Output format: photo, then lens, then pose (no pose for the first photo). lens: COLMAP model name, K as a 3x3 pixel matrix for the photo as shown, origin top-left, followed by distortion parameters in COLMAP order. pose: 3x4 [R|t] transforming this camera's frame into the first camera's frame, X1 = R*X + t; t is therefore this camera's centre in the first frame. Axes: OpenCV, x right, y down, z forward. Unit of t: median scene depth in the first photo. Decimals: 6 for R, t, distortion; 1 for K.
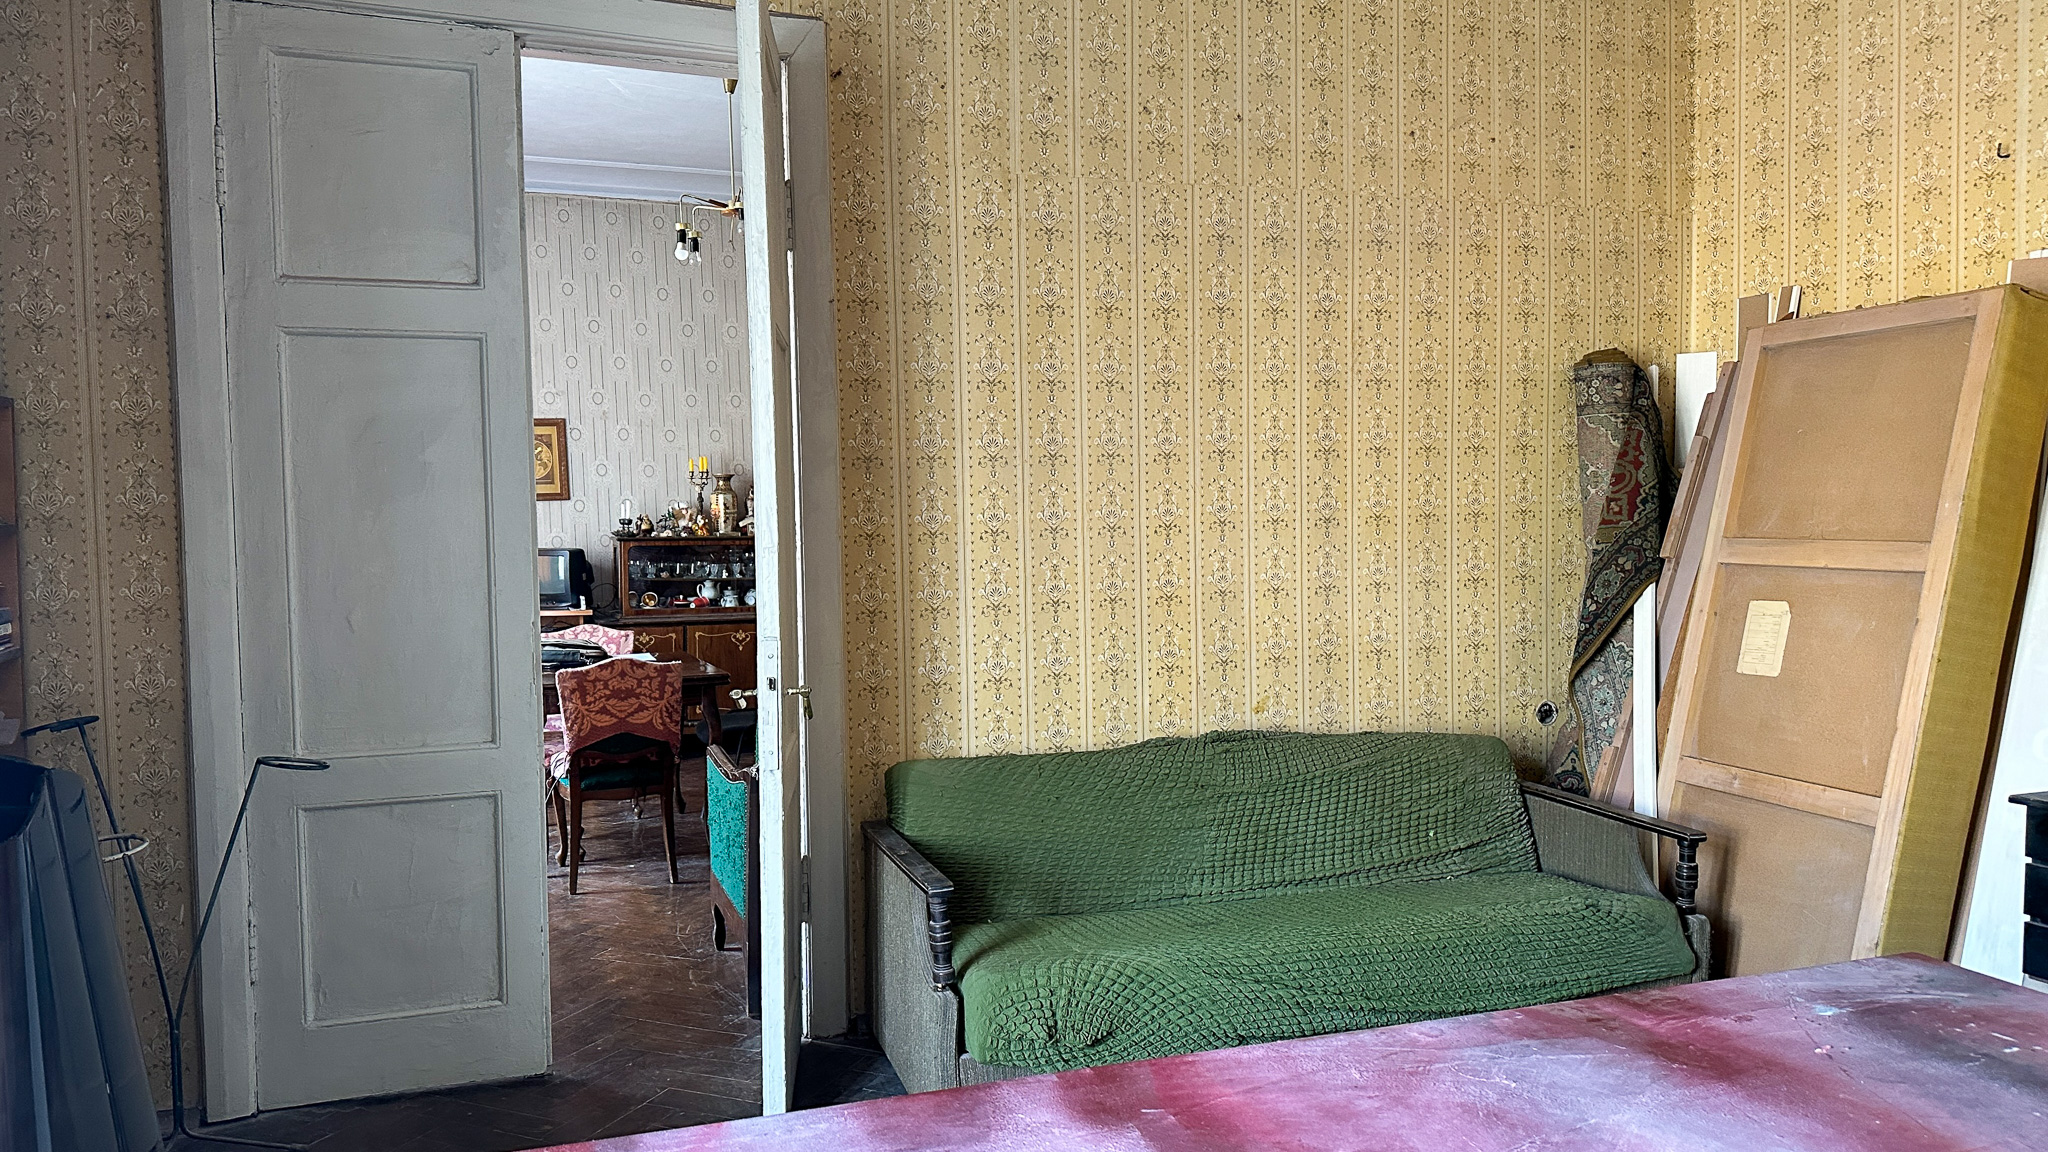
lens RADIAL K [[1431.7, 0, 1027.3], [0, 1431.7, 586.0], [0, 0, 1]] dist [0.174553, -0.324714]
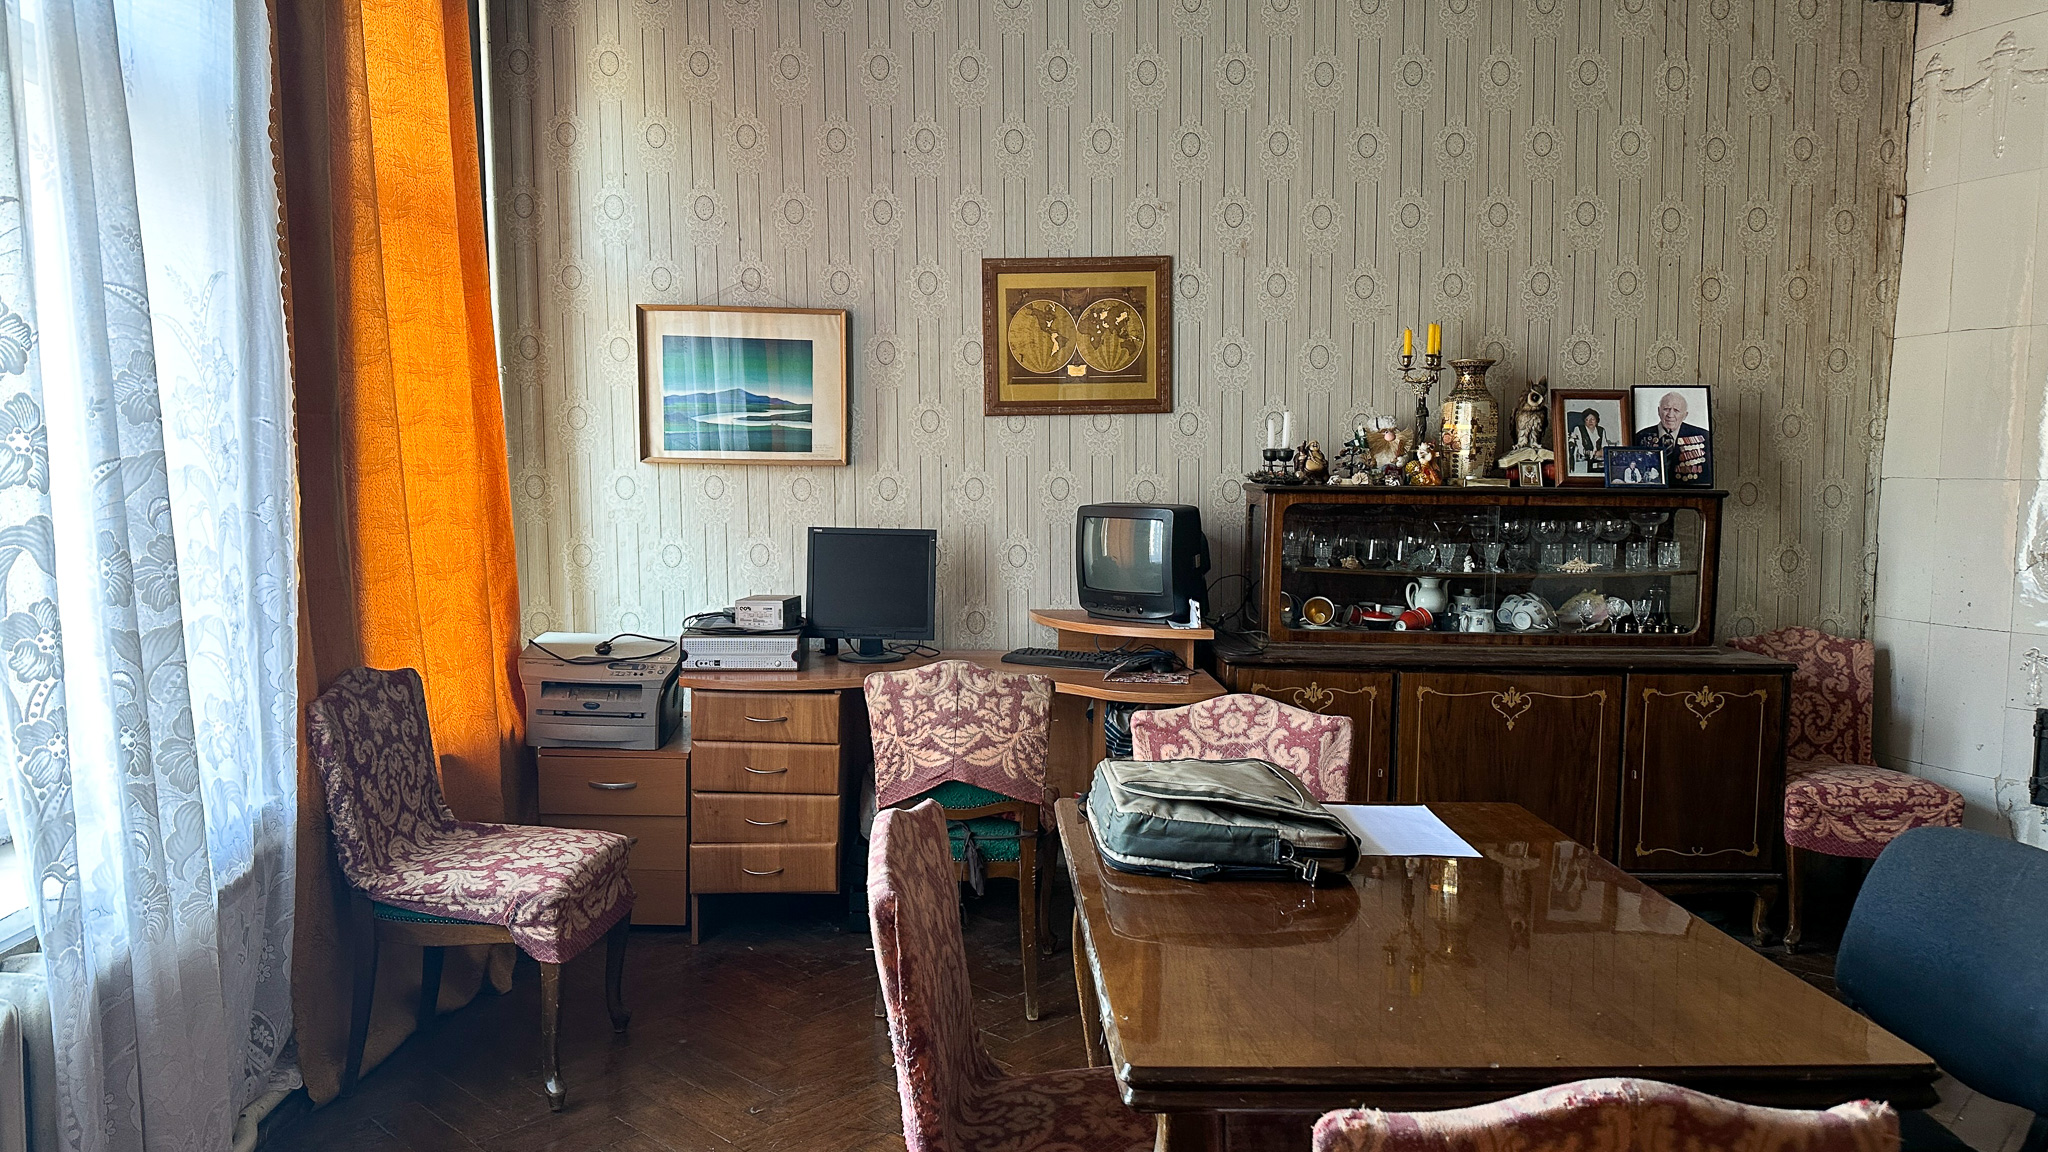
lens RADIAL K [[1431.7, 0, 1027.3], [0, 1431.7, 586.0], [0, 0, 1]] dist [0.174553, -0.324714]
pose [[0.937933, 0.050092, -0.343180, -0.180552], [-0.038843, 0.998461, 0.039581, -0.014671], [0.344635, -0.023794, 0.938435, 0.486035]]
